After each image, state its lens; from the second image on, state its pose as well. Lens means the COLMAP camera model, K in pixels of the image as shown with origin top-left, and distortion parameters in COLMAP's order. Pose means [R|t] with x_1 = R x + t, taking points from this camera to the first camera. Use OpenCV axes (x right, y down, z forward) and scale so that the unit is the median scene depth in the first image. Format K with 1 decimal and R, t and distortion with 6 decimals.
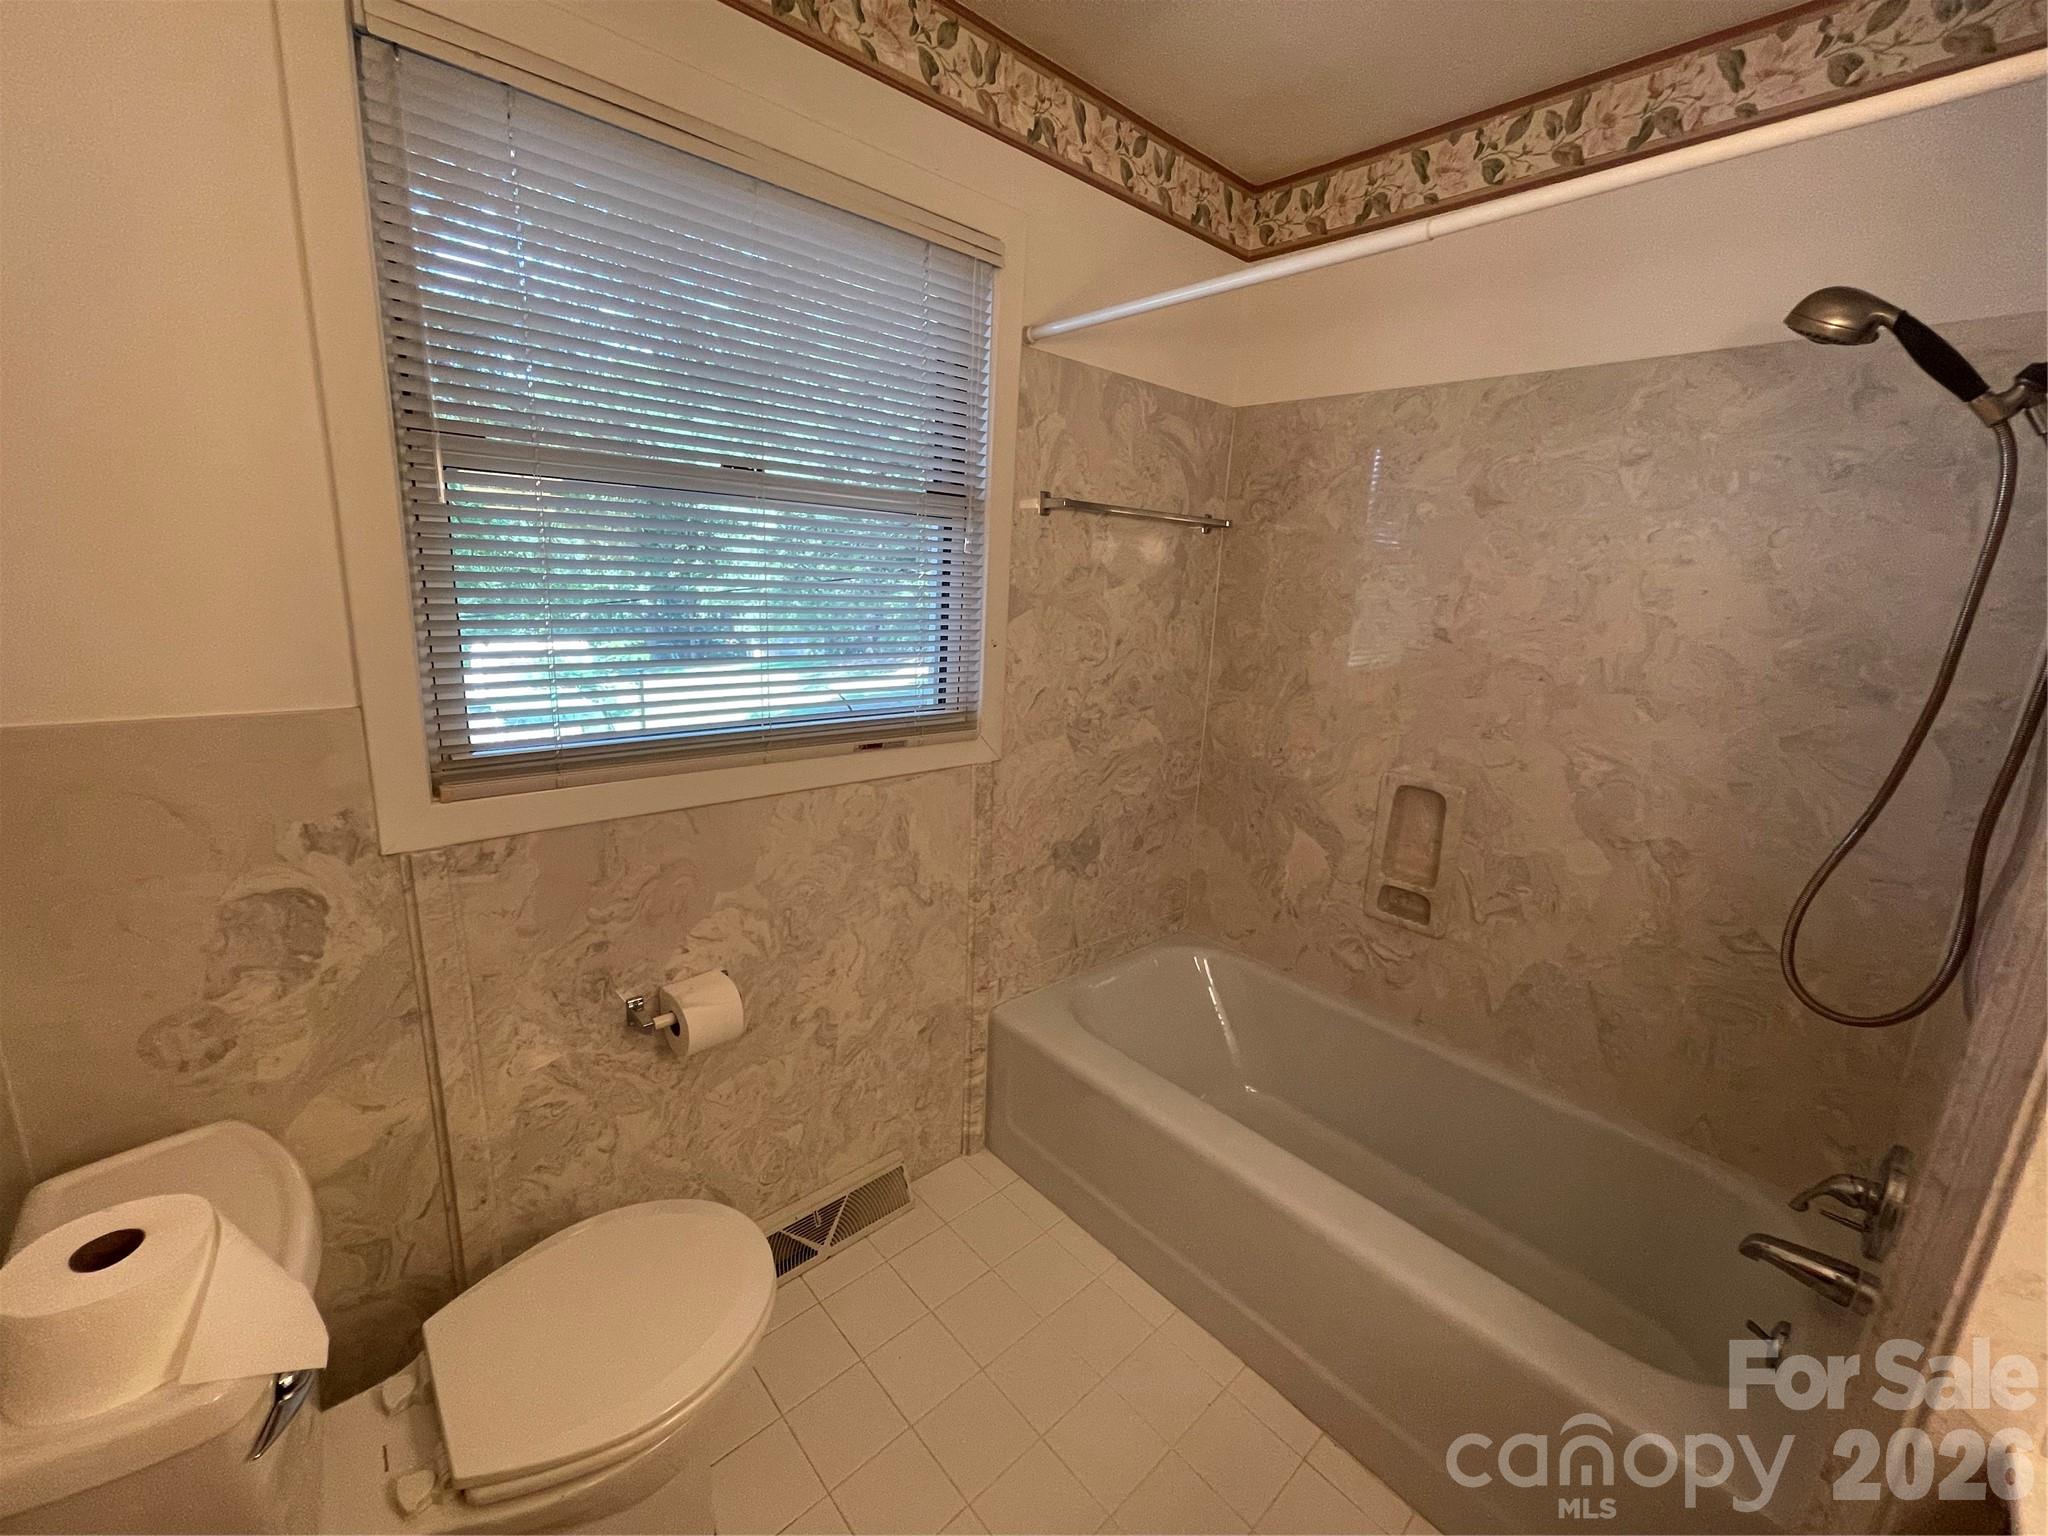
lens RADIAL K [[826.8, 0, 1030.3], [0, 826.8, 757.4], [0, 0, 1]] dist [0.001104, 0.000941]
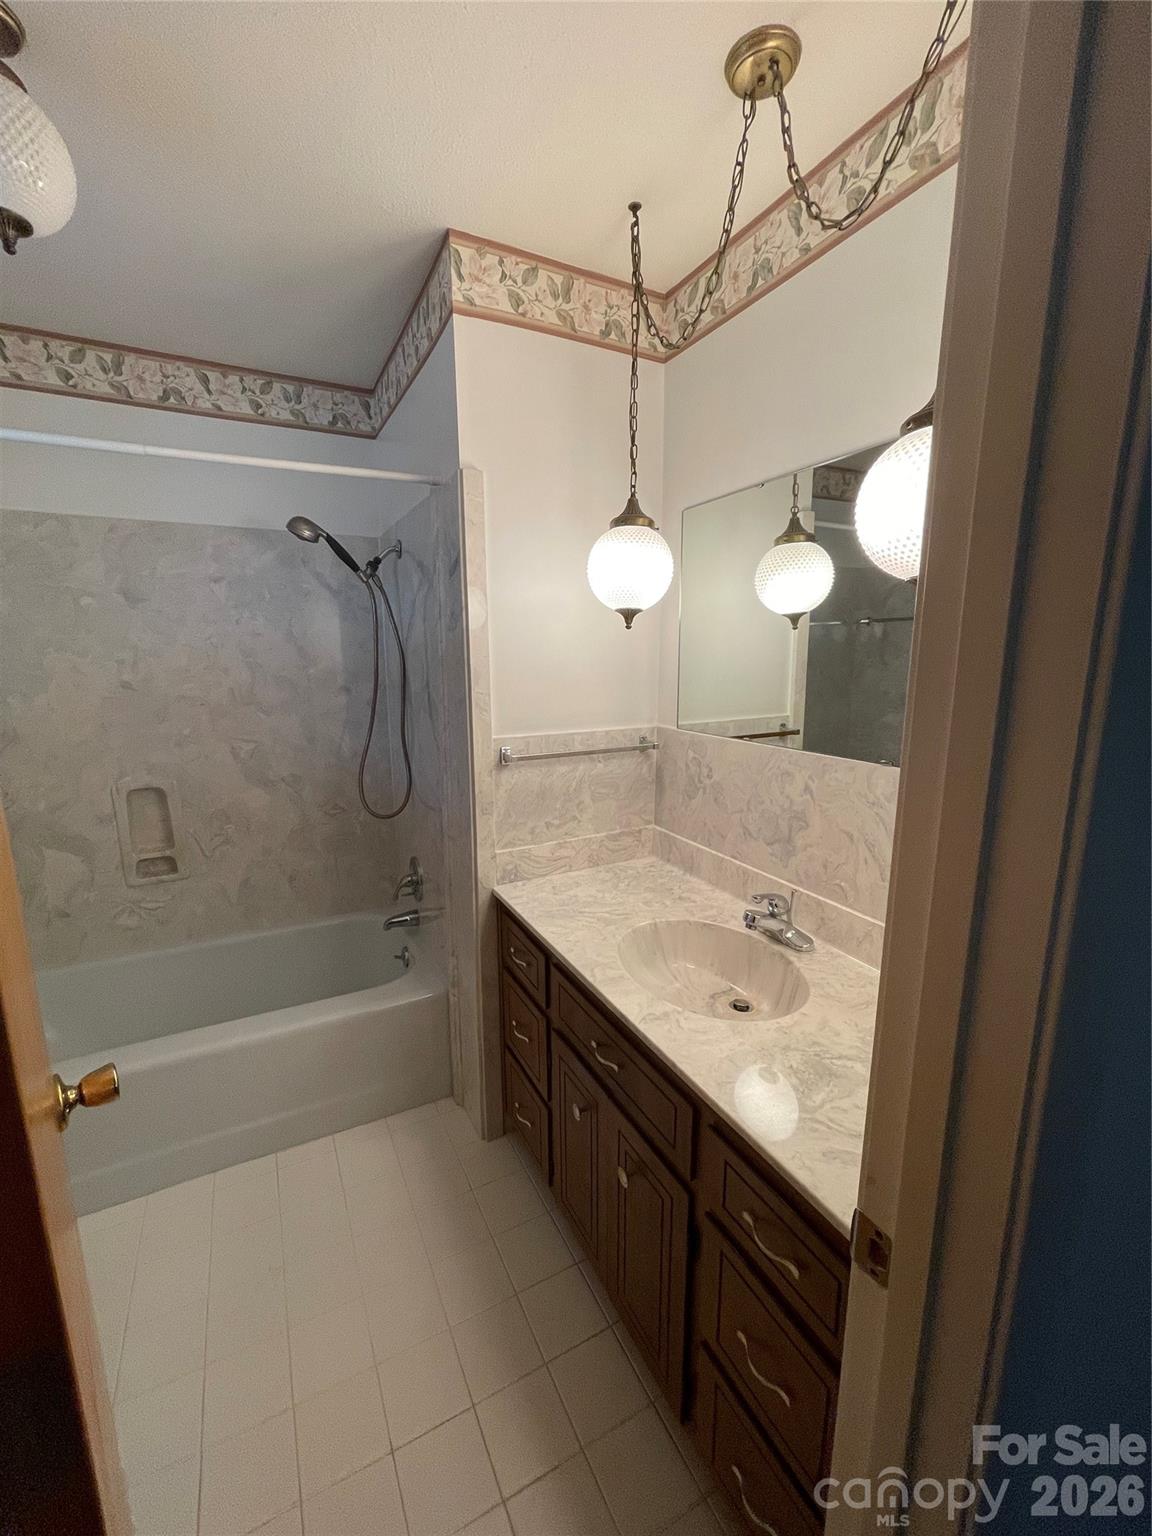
lens RADIAL K [[620.1, 0, 567.6], [0, 620.1, 771.2], [0, 0, 1]] dist [0.001104, 0.000941]
pose [[0.263760, -0.234954, 0.935536, -0.406357], [0.233141, 0.956653, 0.174527, -0.011072], [-0.935989, 0.172079, 0.307104, -0.068851]]
